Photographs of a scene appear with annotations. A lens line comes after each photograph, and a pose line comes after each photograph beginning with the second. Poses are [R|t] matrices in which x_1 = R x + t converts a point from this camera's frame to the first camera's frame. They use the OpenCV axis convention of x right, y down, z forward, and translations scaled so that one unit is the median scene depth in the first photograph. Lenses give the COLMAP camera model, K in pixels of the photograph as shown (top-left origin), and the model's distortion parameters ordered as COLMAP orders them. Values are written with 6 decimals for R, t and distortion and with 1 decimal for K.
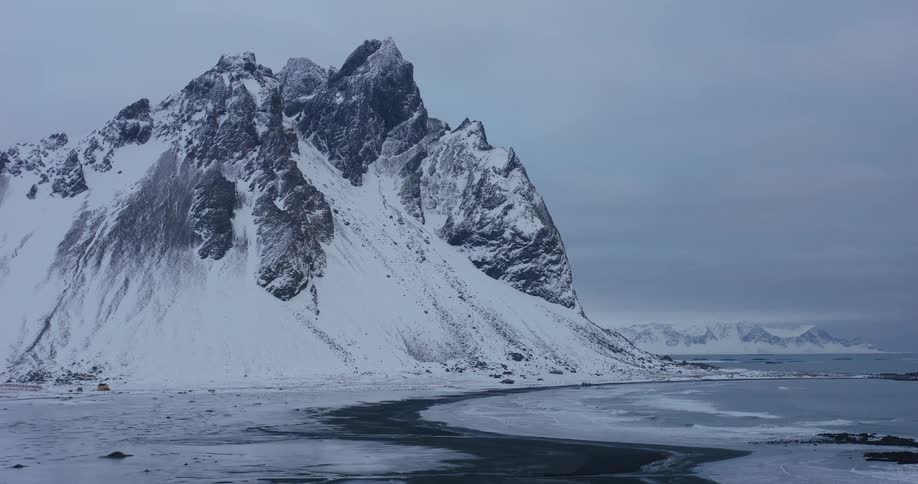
lens RADIAL K [[1225.3, 0, 458.9], [0, 1225.3, 242.0], [0, 0, 1]] dist [-0.013836, 0.000000]
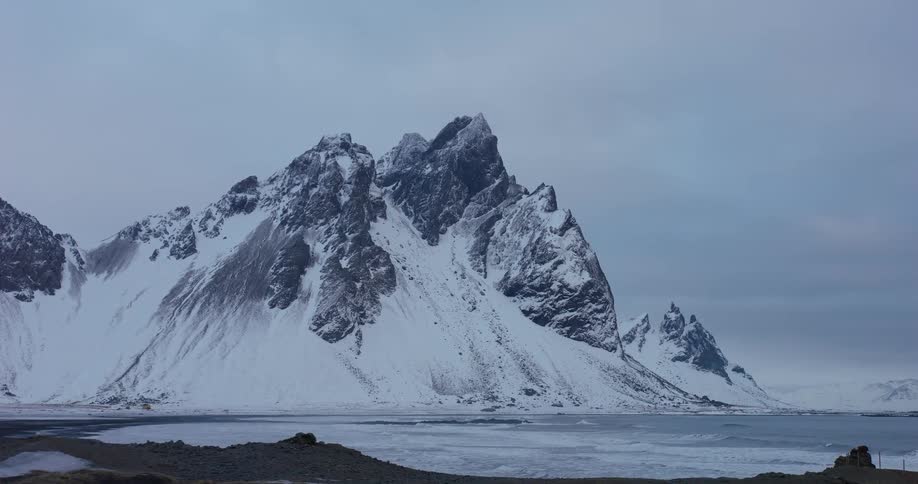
lens RADIAL K [[1225.3, 0, 459.1], [0, 1225.3, 241.9], [0, 0, 1]] dist [-0.013836, 0.000000]
pose [[0.977173, -0.016381, -0.211811, 0.199284], [0.006885, 0.998941, -0.045492, 0.003572], [0.212332, 0.042996, 0.976251, -0.129580]]
